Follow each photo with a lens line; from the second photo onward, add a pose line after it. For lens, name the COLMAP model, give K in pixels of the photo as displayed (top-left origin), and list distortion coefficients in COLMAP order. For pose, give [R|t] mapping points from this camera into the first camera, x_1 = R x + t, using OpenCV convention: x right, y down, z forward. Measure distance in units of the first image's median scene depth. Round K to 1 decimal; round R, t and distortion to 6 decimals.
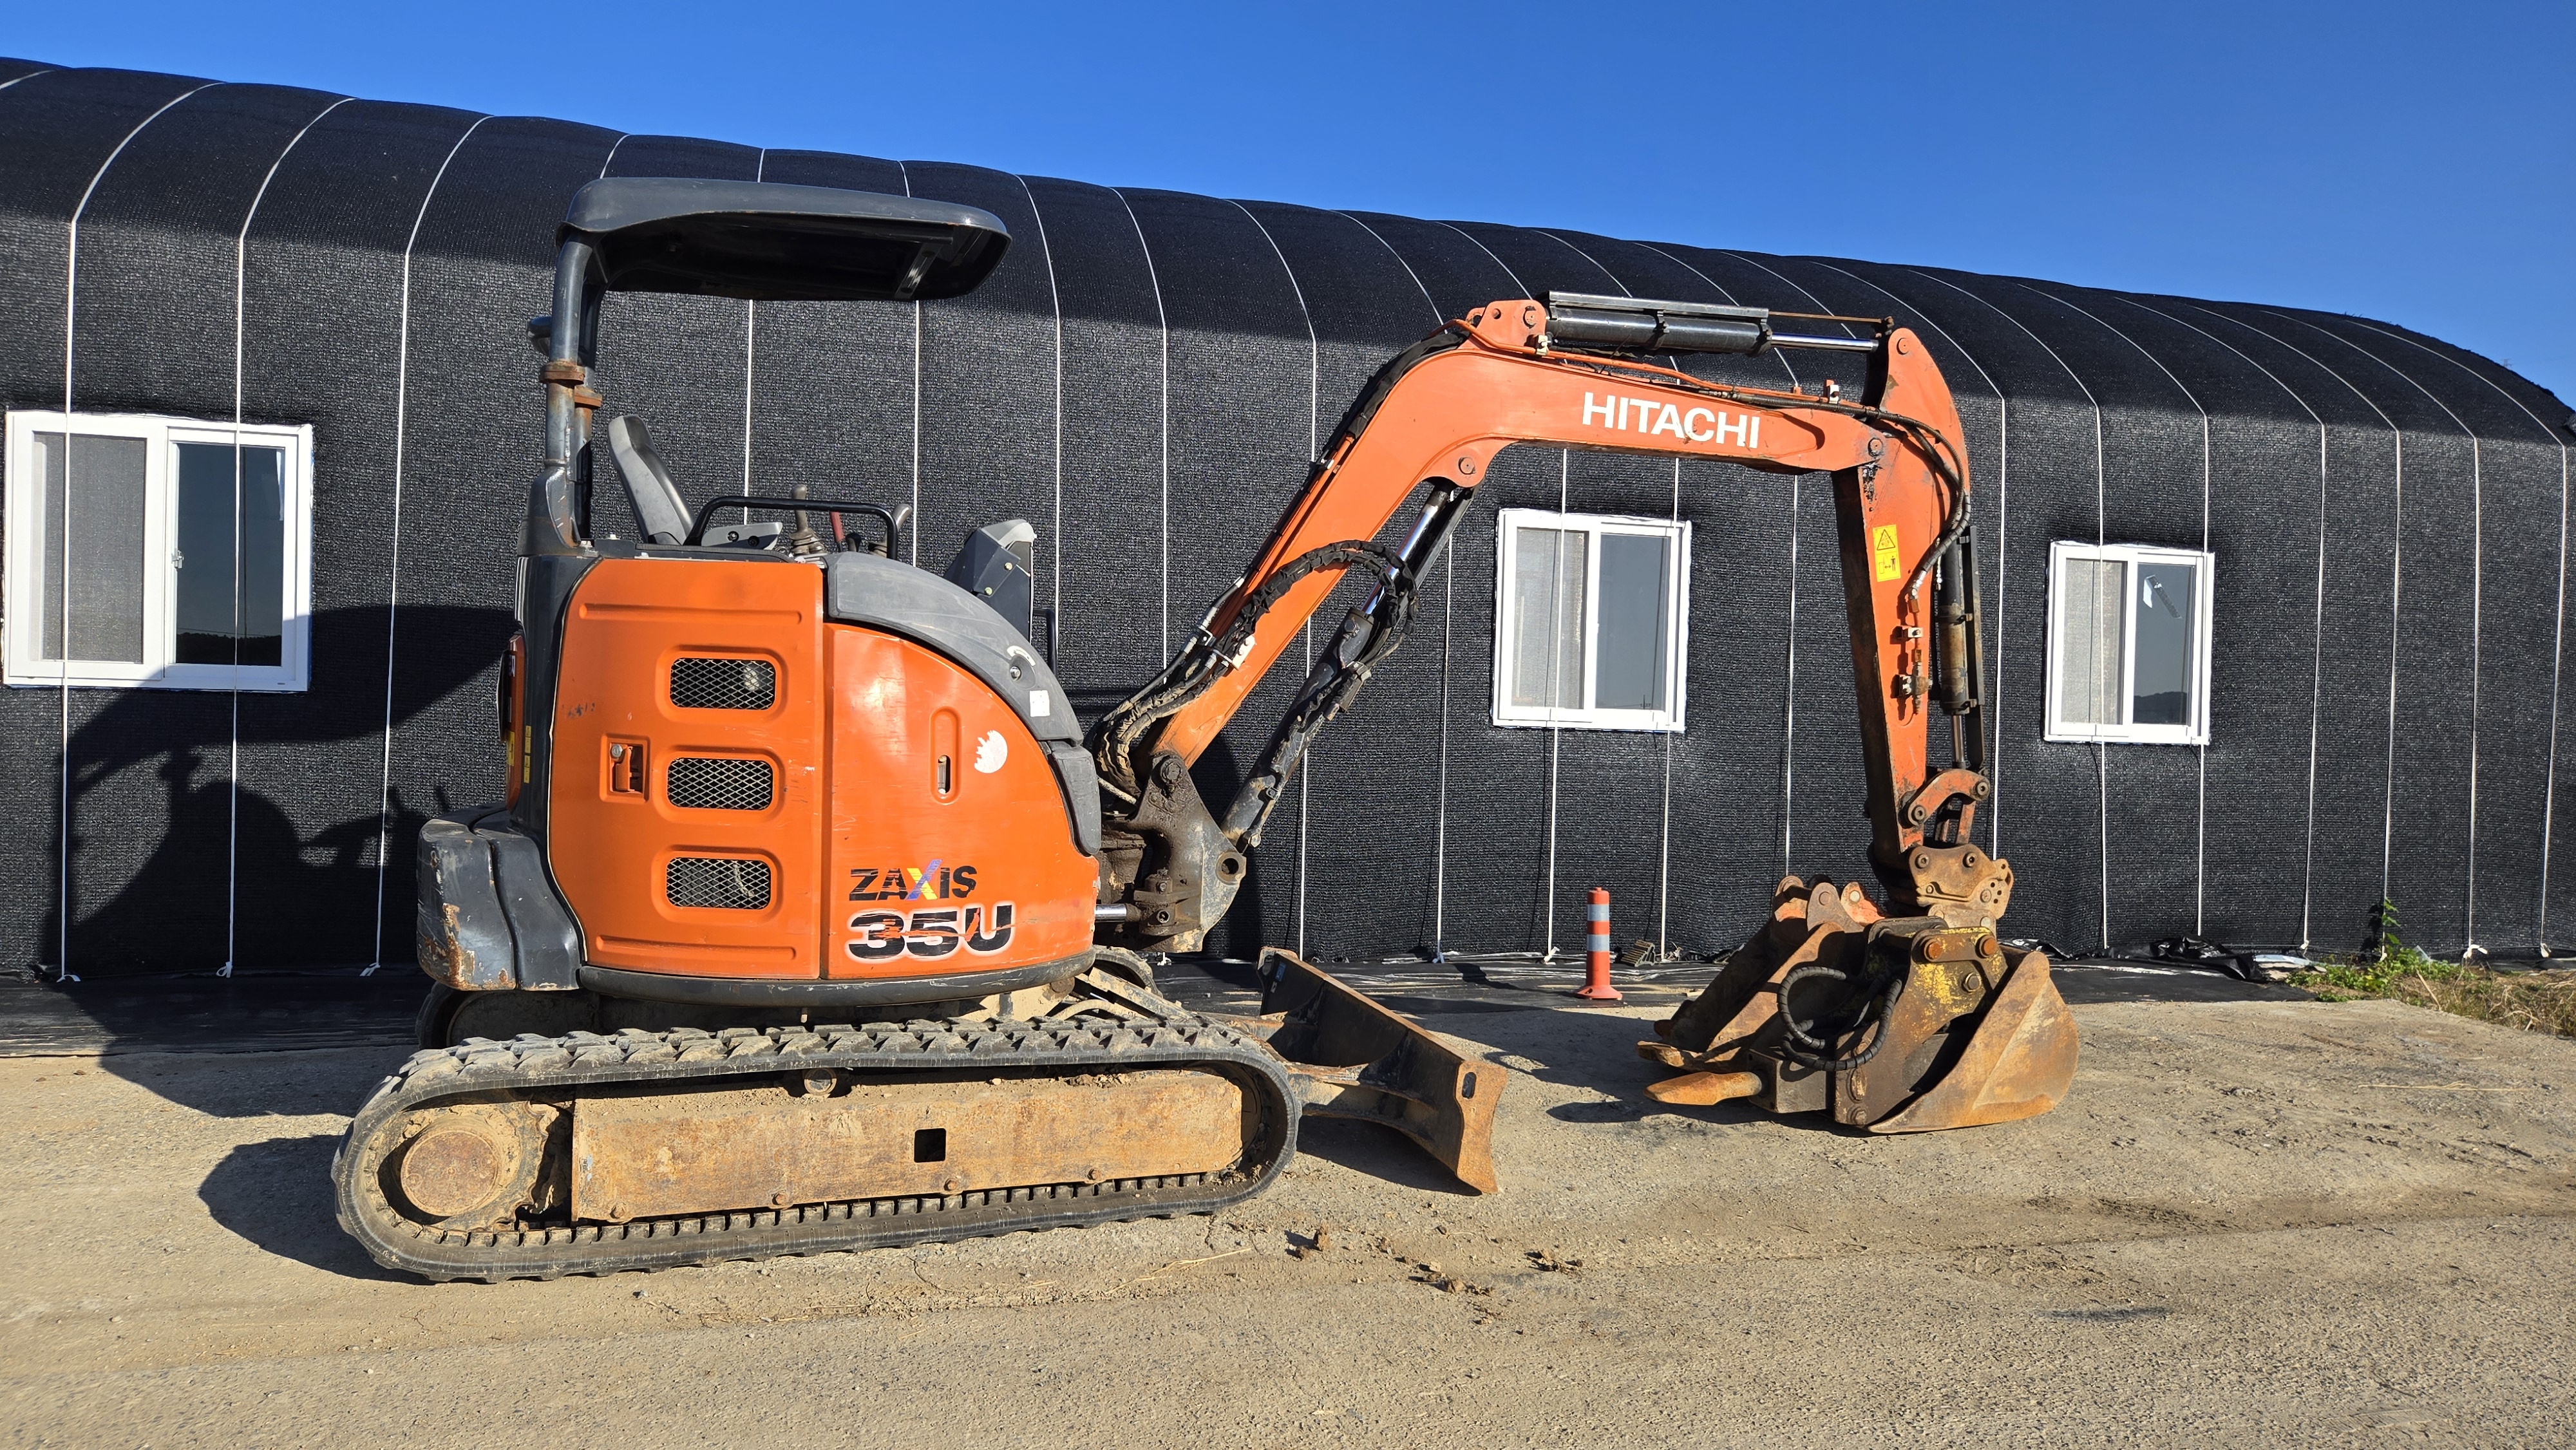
lens RADIAL K [[1558.5, 0, 1252.4], [0, 1558.5, 689.8], [0, 0, 1]] dist [0.060668, -0.045967]
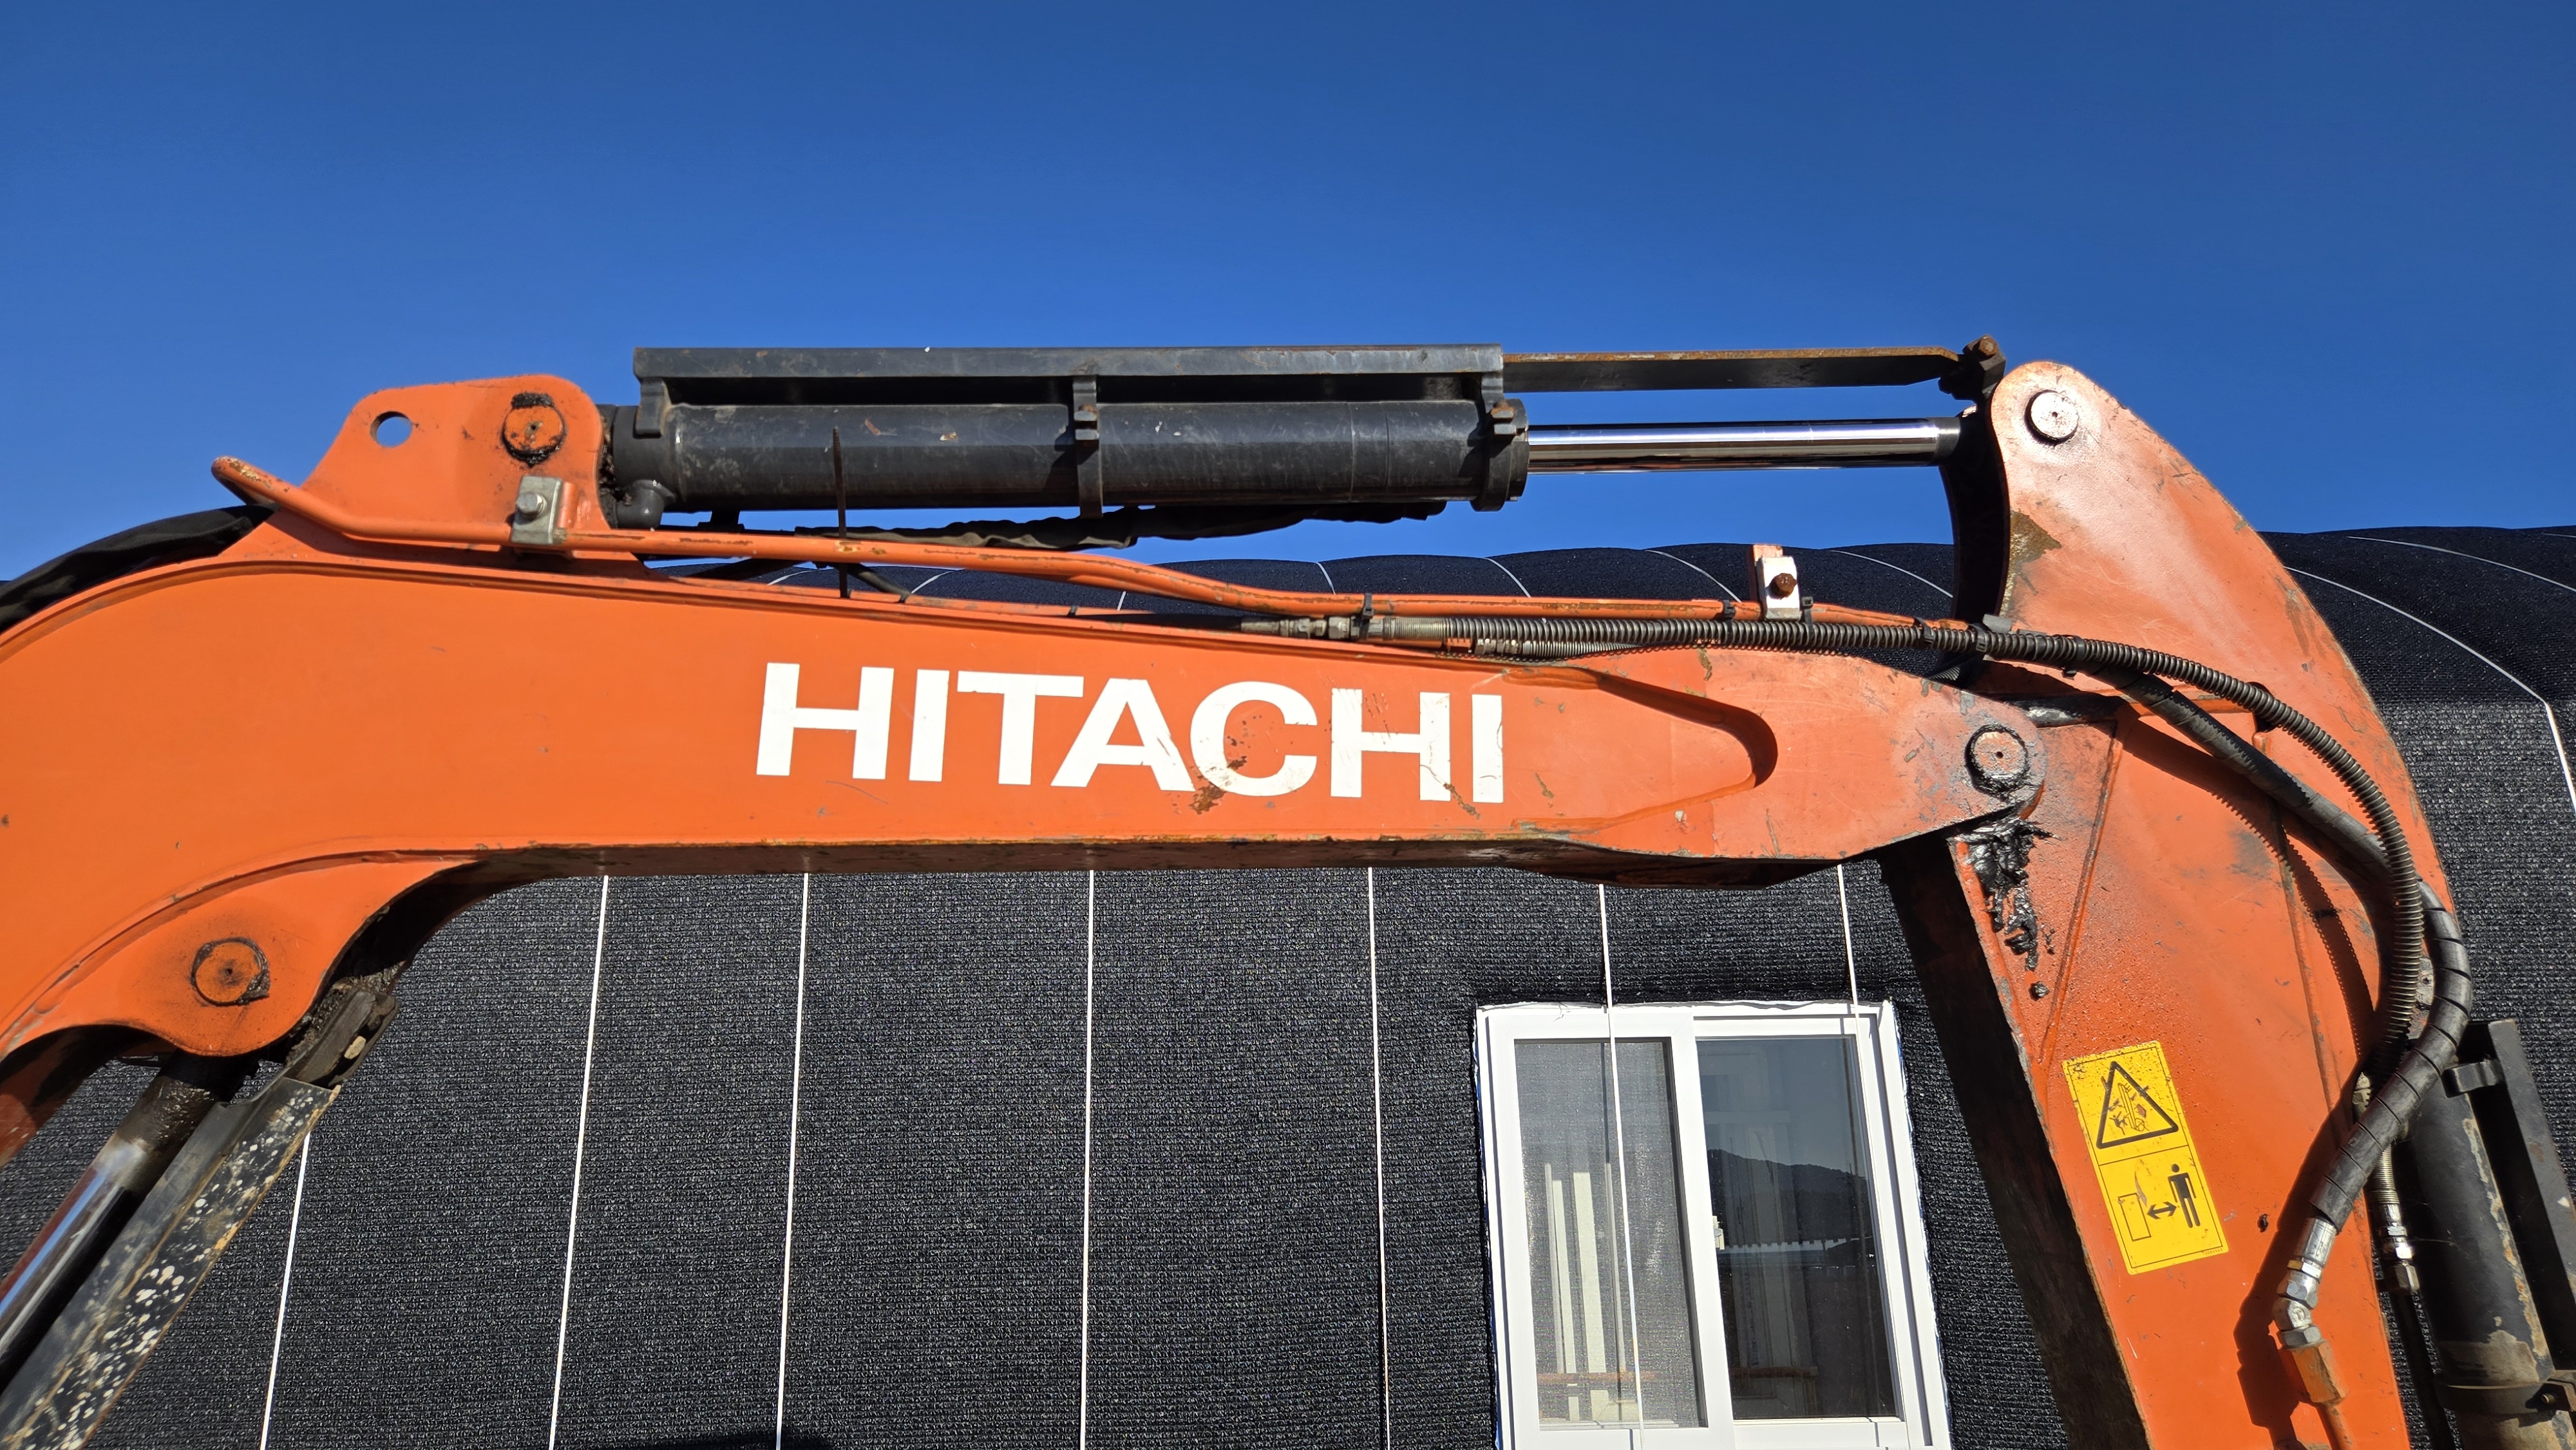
lens RADIAL K [[1618.9, 0, 1288.0], [0, 1618.9, 725.0], [0, 0, 1]] dist [0.070161, -0.050213]
pose [[0.970129, -0.118890, -0.211461, 0.293638], [0.055570, 0.957407, -0.283343, -0.075682], [0.236141, 0.263129, 0.935415, 0.614009]]
